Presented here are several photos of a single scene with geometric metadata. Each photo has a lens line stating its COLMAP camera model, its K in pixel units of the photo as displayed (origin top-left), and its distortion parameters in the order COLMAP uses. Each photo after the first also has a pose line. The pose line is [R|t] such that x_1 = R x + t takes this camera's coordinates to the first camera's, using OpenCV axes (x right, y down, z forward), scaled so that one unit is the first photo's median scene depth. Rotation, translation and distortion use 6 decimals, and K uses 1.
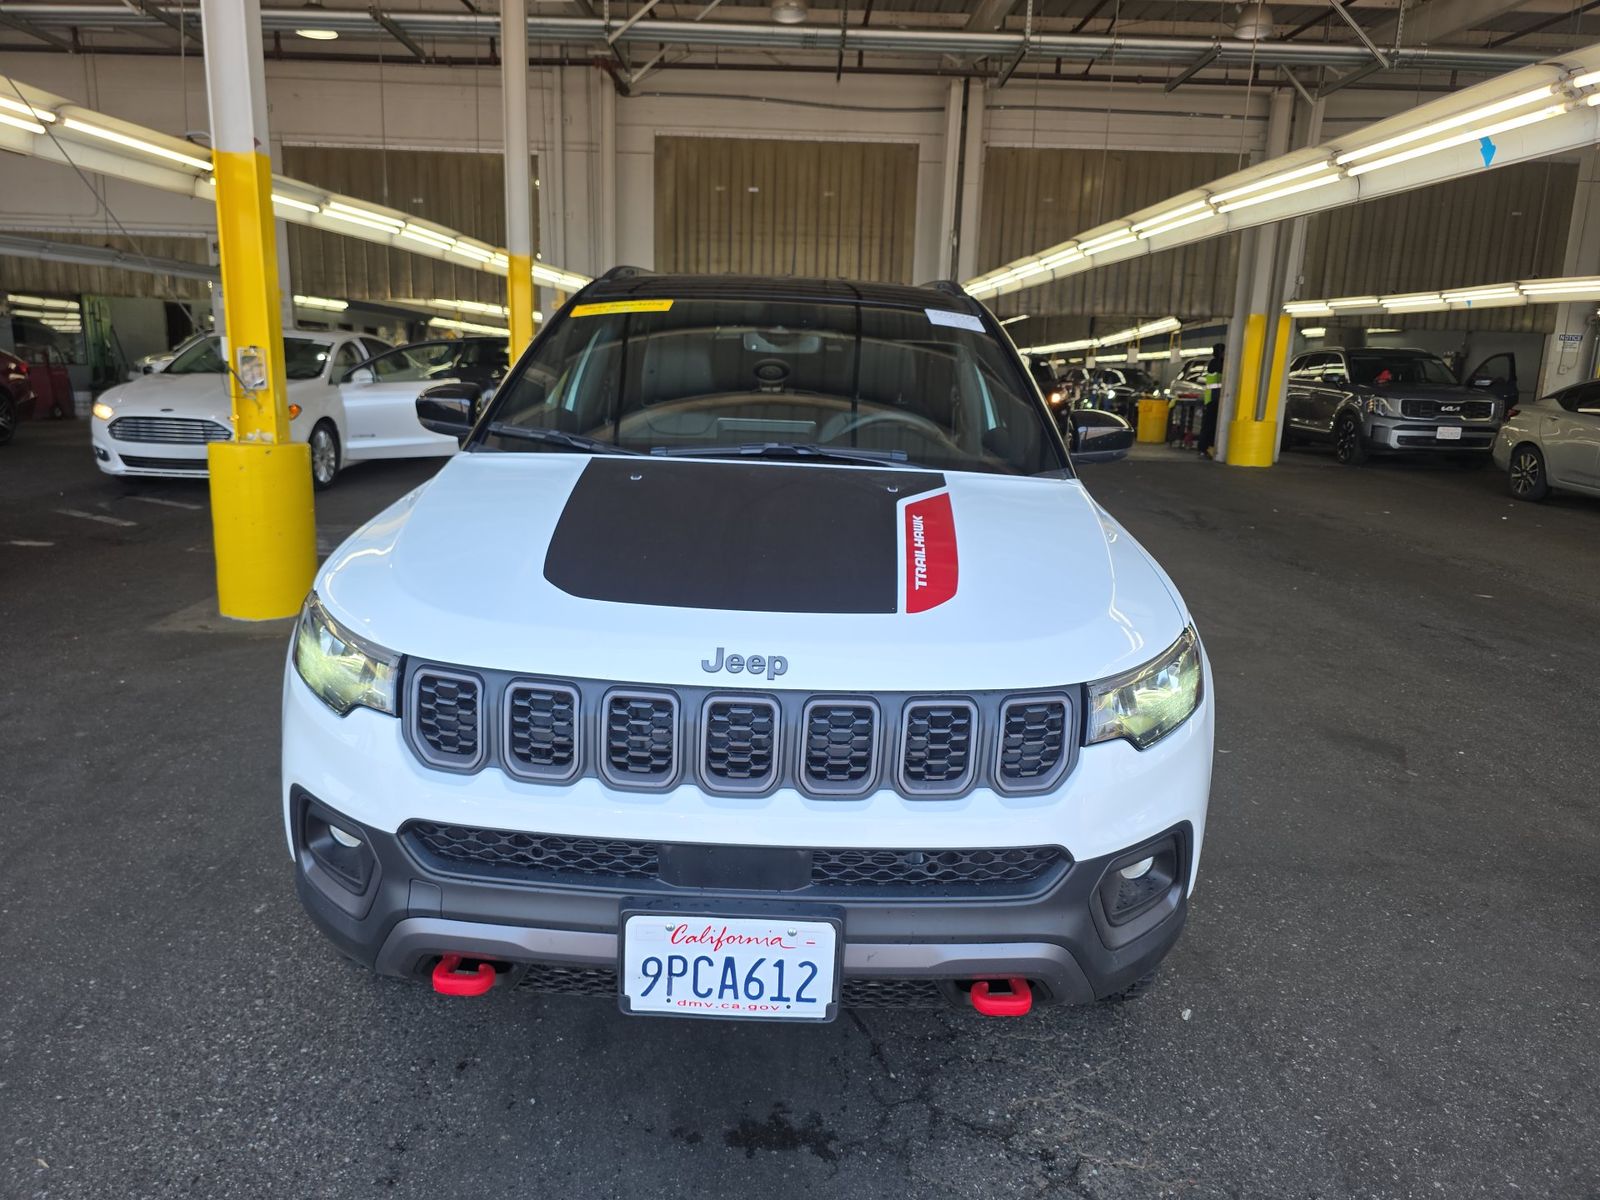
lens RADIAL K [[1085.3, 0, 796.9], [0, 1085.3, 624.8], [0, 0, 1]] dist [0.054470, -0.058190]
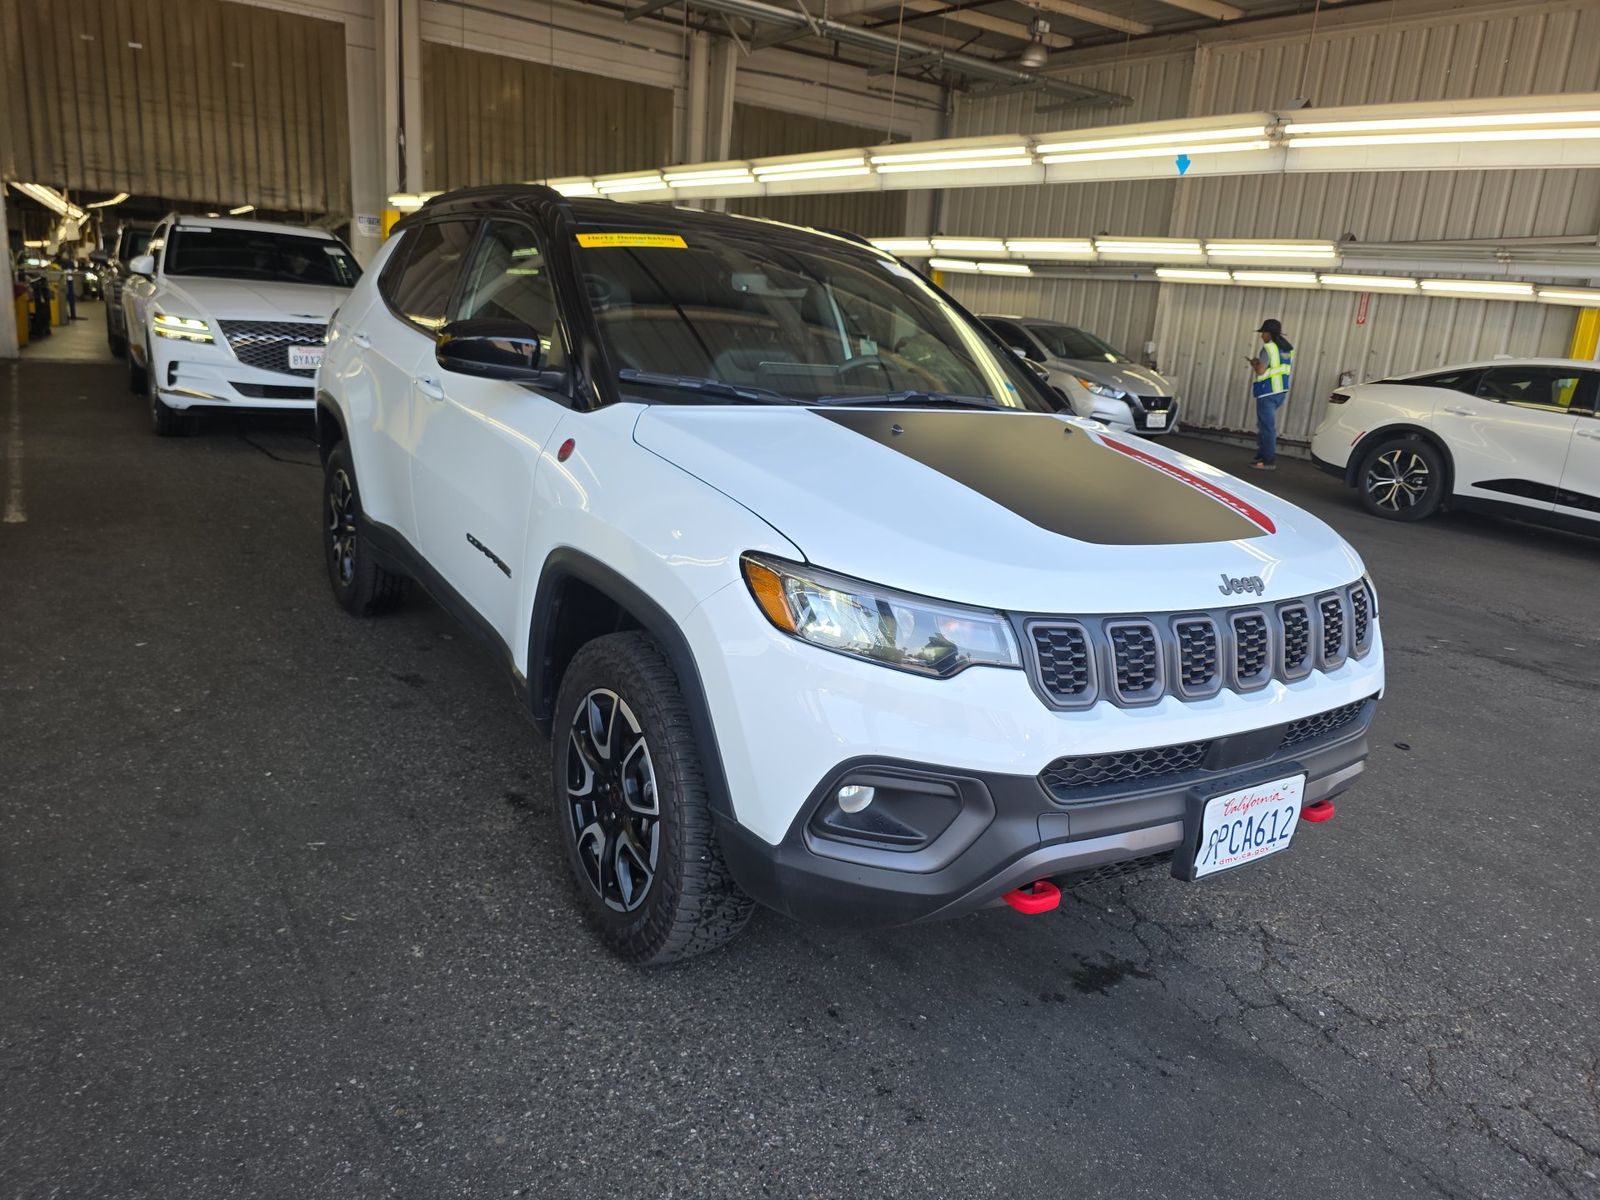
lens RADIAL K [[1085.9, 0, 800.1], [0, 1085.9, 605.9], [0, 0, 1]] dist [0.053552, -0.049596]
pose [[0.828087, -0.118275, 0.547981, -0.159071], [0.084821, 0.992671, 0.086077, -0.012431], [-0.554145, -0.024799, 0.832051, 0.033040]]
